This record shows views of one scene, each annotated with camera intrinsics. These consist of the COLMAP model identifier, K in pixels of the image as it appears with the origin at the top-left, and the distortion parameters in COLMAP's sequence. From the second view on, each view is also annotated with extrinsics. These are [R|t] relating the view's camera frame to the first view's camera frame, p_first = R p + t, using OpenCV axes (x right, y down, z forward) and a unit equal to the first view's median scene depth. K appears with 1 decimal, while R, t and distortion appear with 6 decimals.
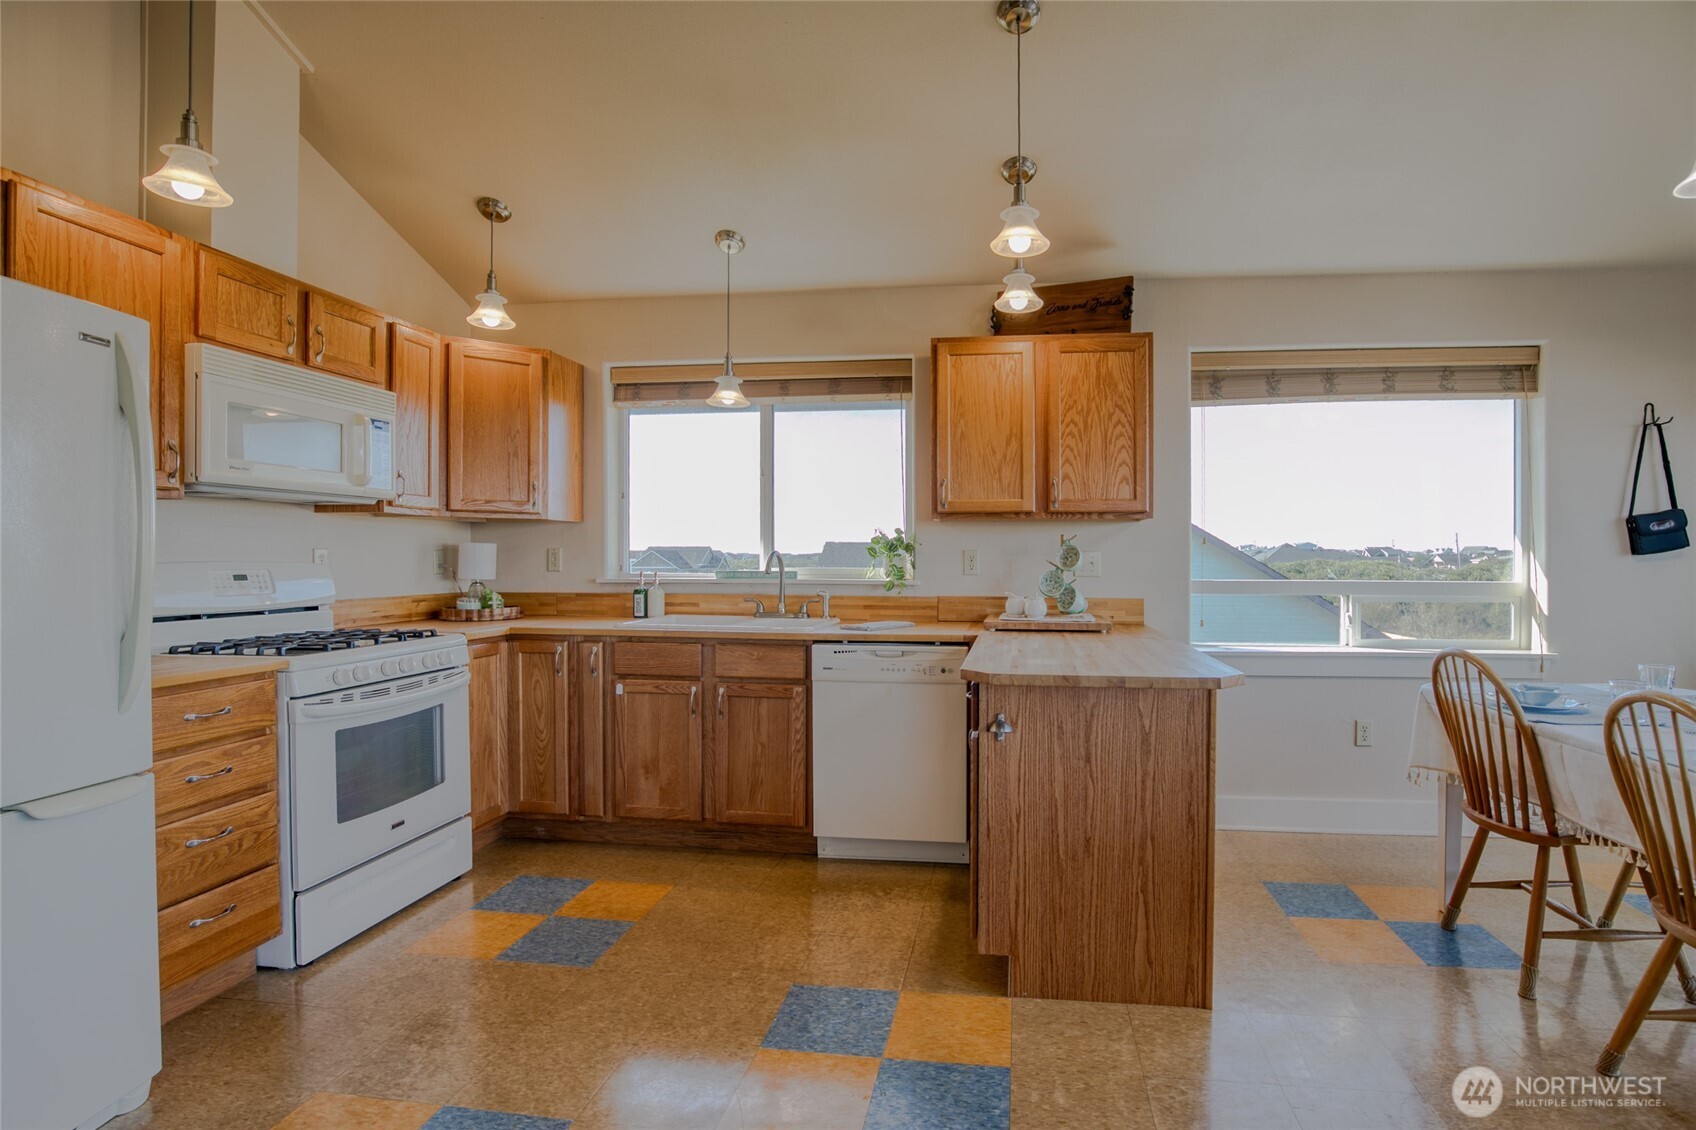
lens RADIAL K [[788.8, 0, 907.1], [0, 788.8, 561.9], [0, 0, 1]] dist [-0.025428, 0.000190]
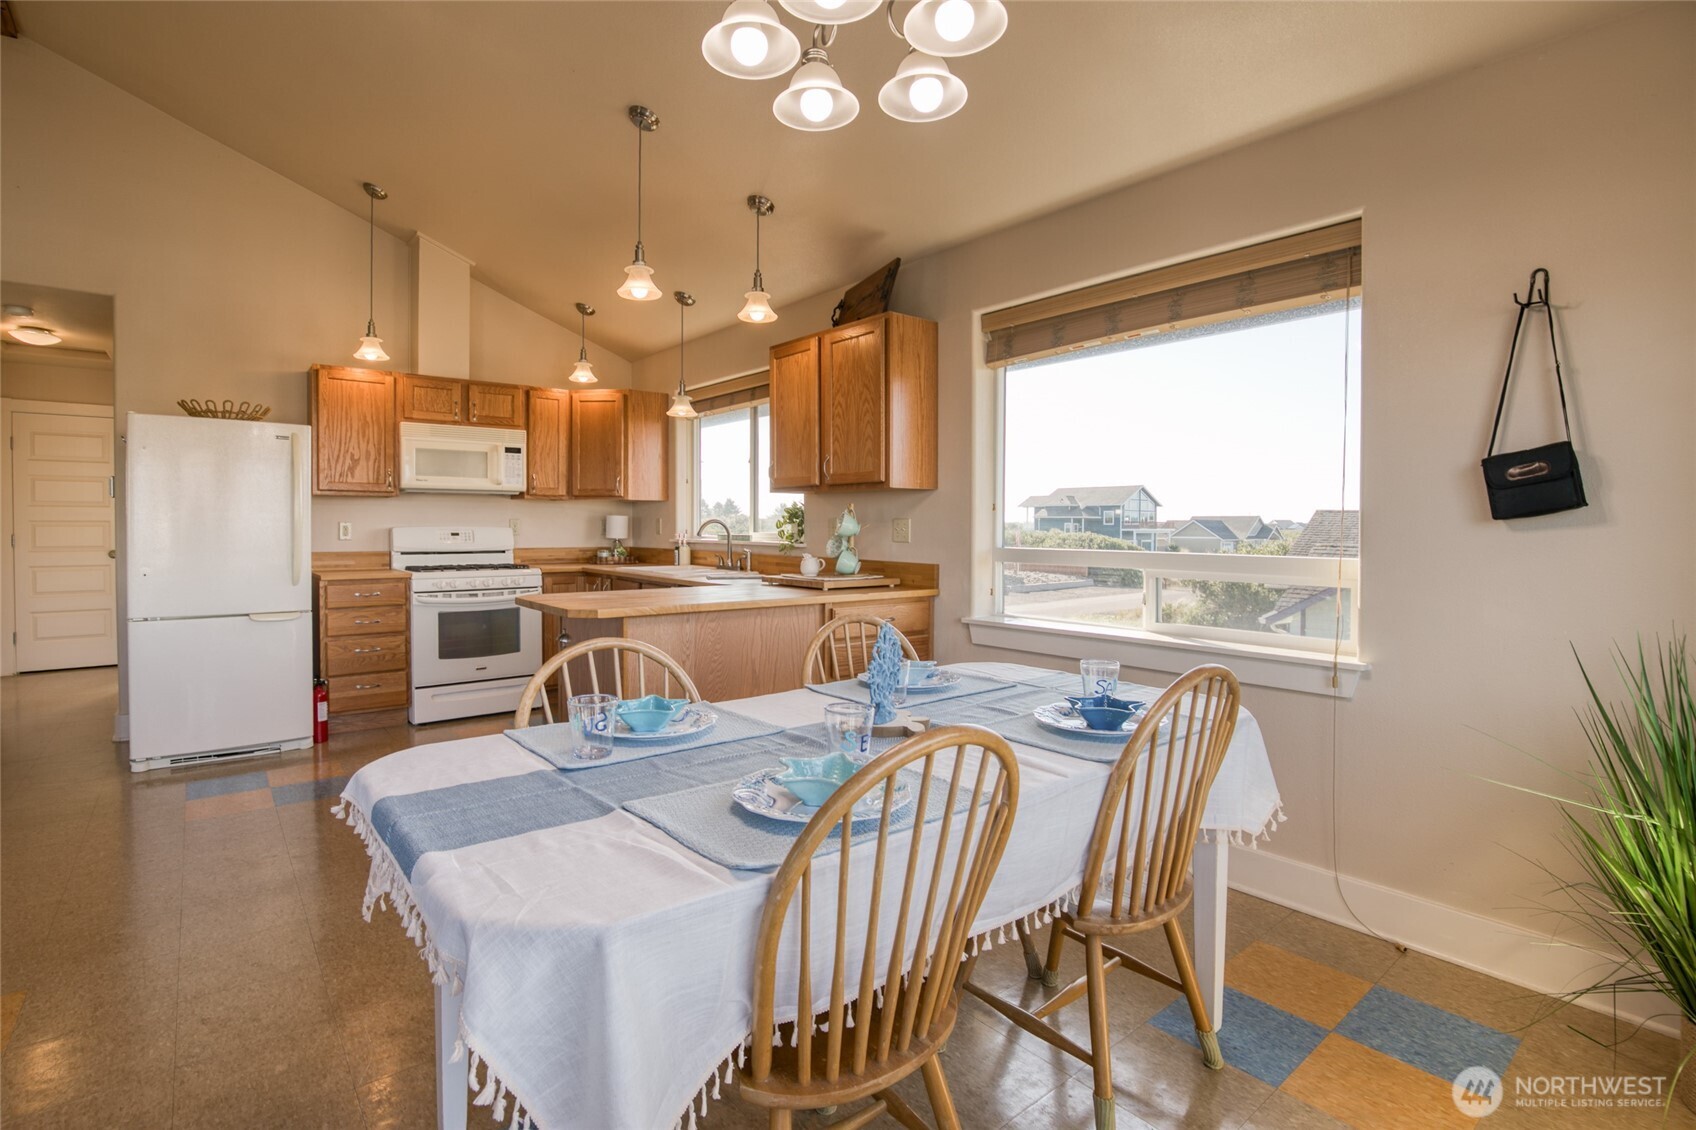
lens RADIAL K [[799.6, 0, 857.7], [0, 799.6, 534.5], [0, 0, 1]] dist [-0.013489, 0.000146]
pose [[0.725823, 0.009071, -0.687822, 1.054431], [-0.006417, 0.999959, 0.006416, 0.001357], [0.687852, -0.000243, 0.725851, 0.194669]]
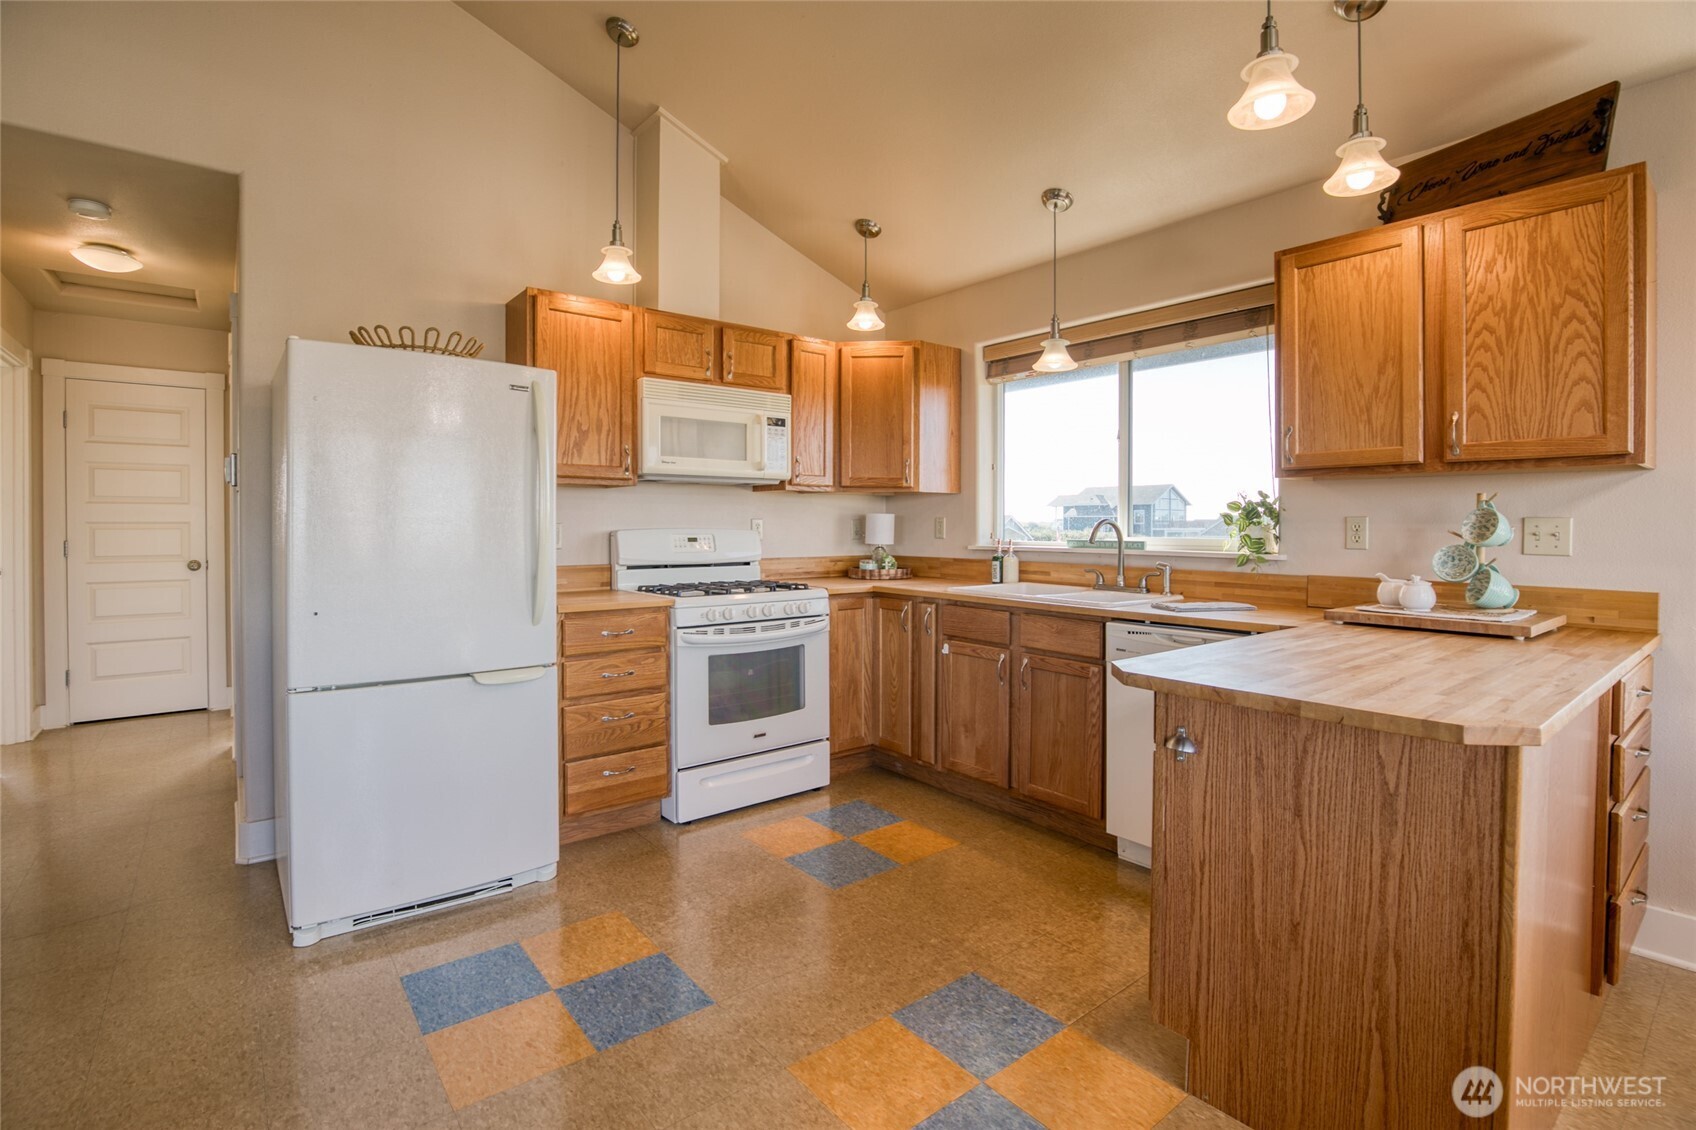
lens RADIAL K [[778.7, 0, 879.2], [0, 778.7, 532.6], [0, 0, 1]] dist [-0.022536, 0.000280]
pose [[0.735493, 0.006973, -0.677496, 0.284345], [-0.004816, 0.999976, 0.005063, -0.001254], [0.677515, -0.000462, 0.735509, 0.158811]]
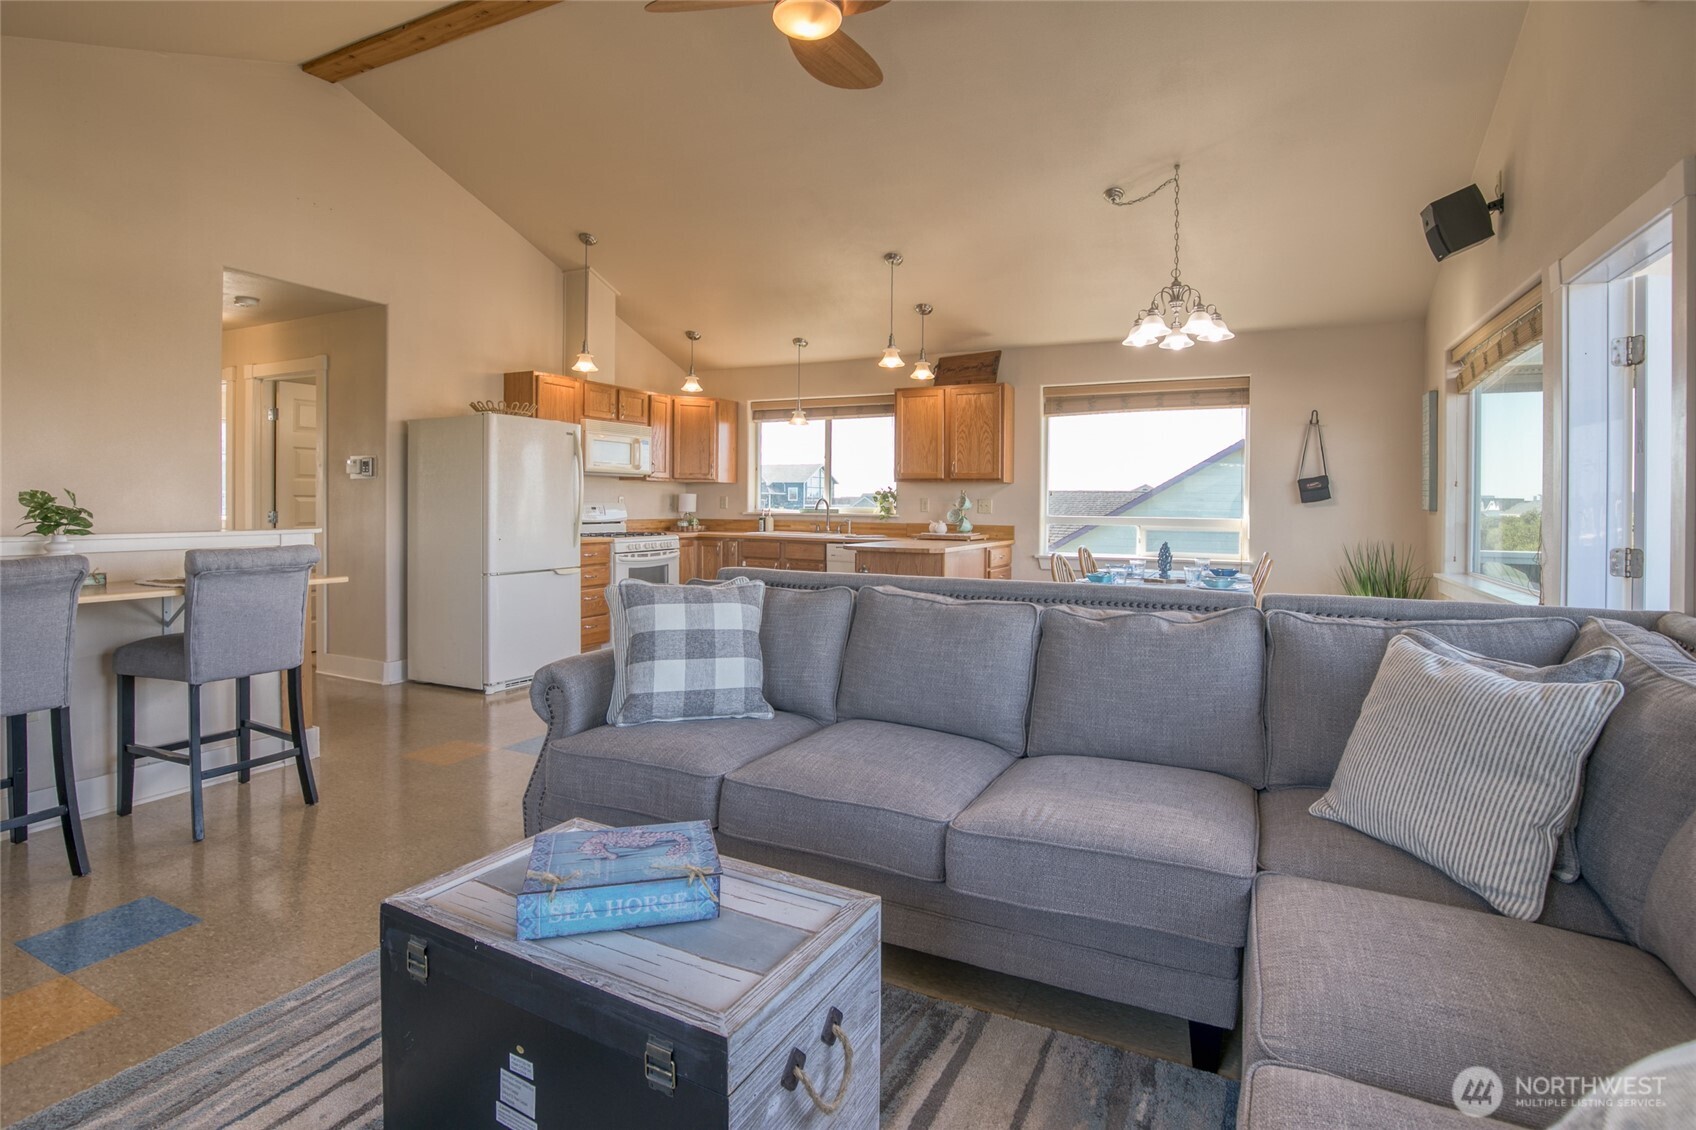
lens RADIAL K [[801.2, 0, 879.6], [0, 801.2, 506.4], [0, 0, 1]] dist [-0.001893, -0.000204]
pose [[0.953196, 0.008261, -0.302239, 0.627256], [-0.008844, 0.999961, -0.000561, 0.006798], [0.302223, 0.003208, 0.953232, -0.937277]]
